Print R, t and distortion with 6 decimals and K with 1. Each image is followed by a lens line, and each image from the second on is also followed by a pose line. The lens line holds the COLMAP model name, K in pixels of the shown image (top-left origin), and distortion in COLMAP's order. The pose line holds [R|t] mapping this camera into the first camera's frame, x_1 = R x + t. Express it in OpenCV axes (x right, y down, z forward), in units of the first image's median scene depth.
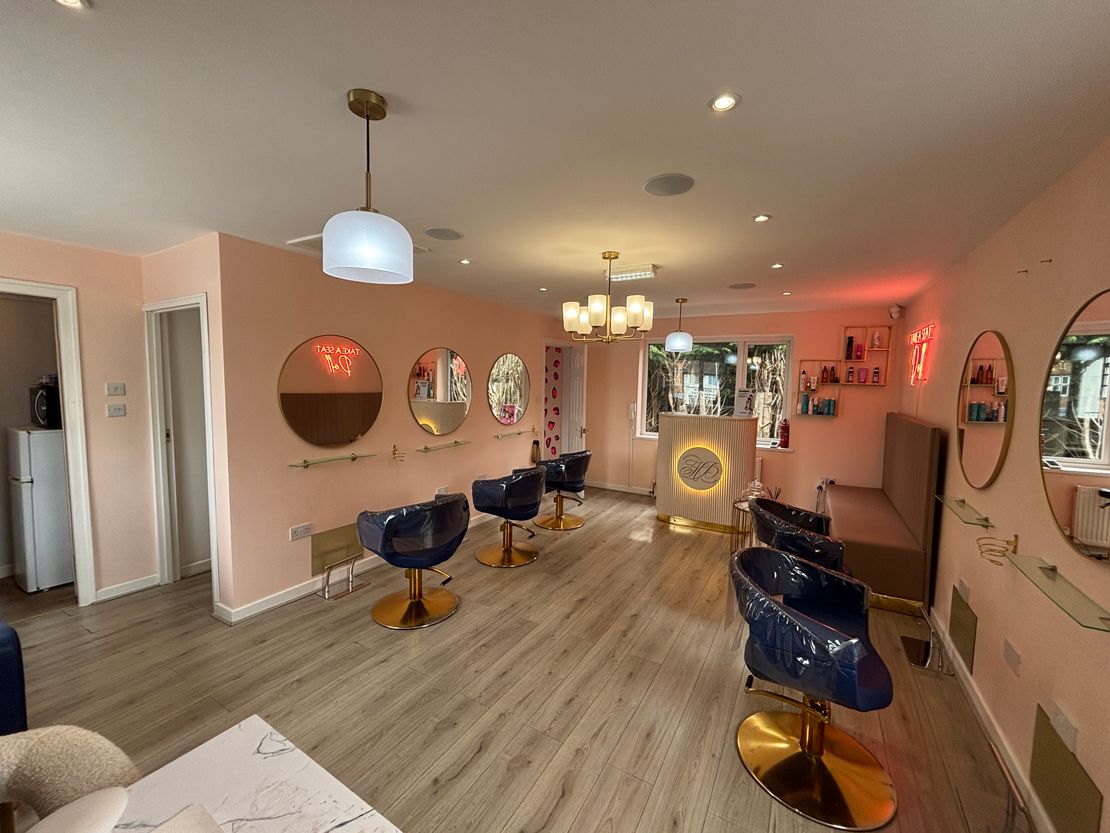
lens RADIAL K [[454.6, 0, 554.0], [0, 454.6, 420.2], [0, 0, 1]] dist [-0.000039, -0.003402]
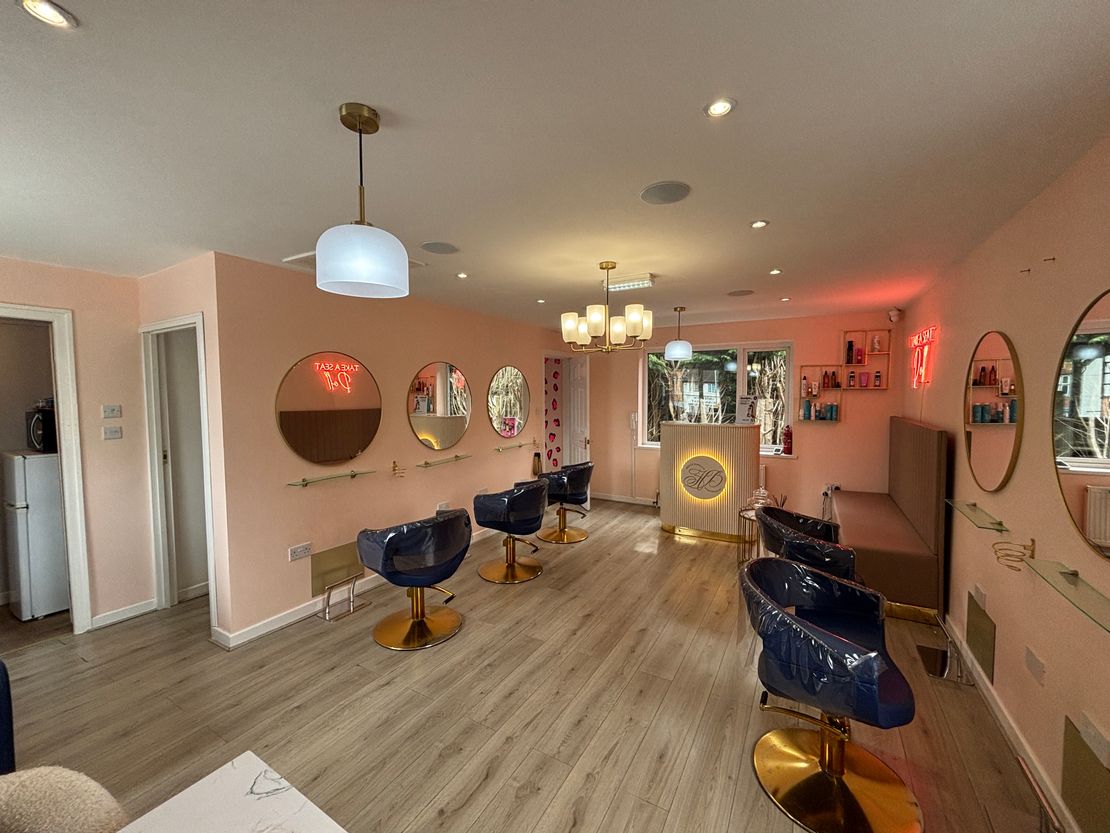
lens RADIAL K [[454.6, 0, 554.0], [0, 454.6, 420.2], [0, 0, 1]] dist [-0.000039, -0.003402]
pose [[0.999716, -0.023814, -0.000633, -0.001355], [0.023790, 0.999395, -0.025373, -0.001035], [0.001236, 0.025351, 0.999678, 0.012553]]
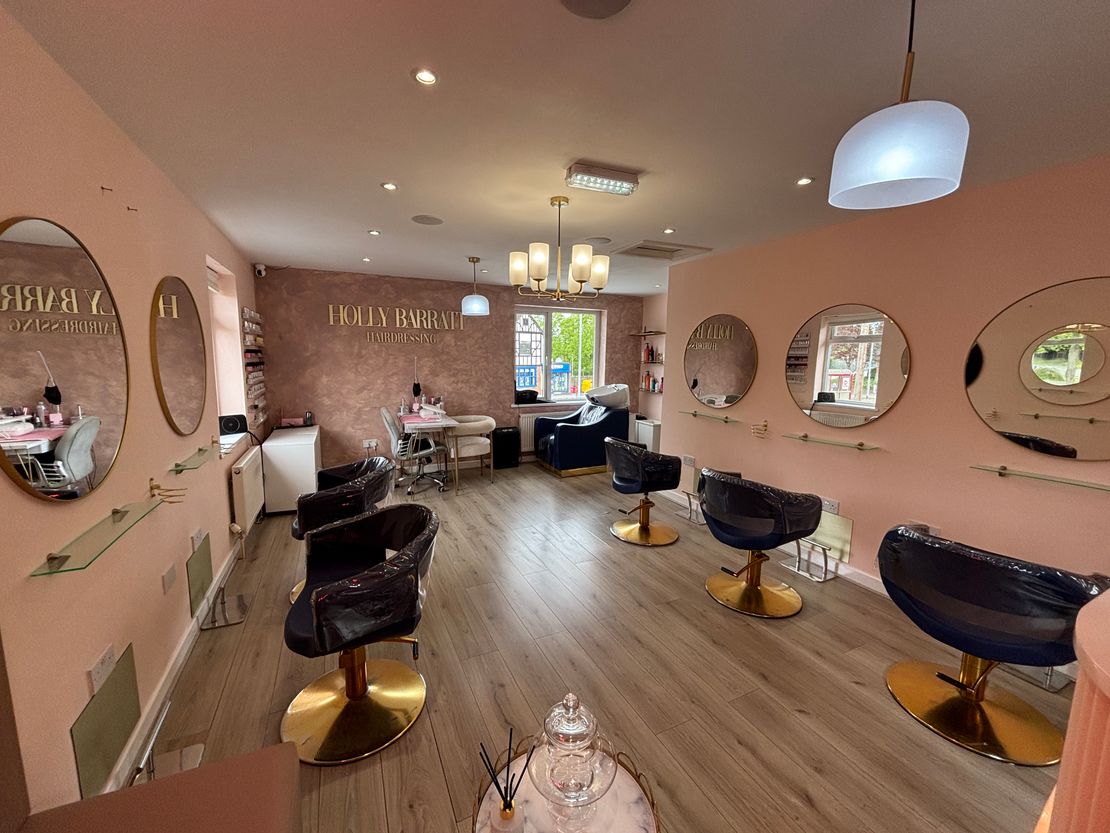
lens RADIAL K [[454.6, 0, 554.0], [0, 454.6, 420.2], [0, 0, 1]] dist [-0.000039, -0.003402]
pose [[-0.574313, 0.091701, -0.813484, 0.854958], [-0.090770, 0.980446, 0.174605, -0.090961], [0.813588, 0.174117, -0.554759, 1.480822]]
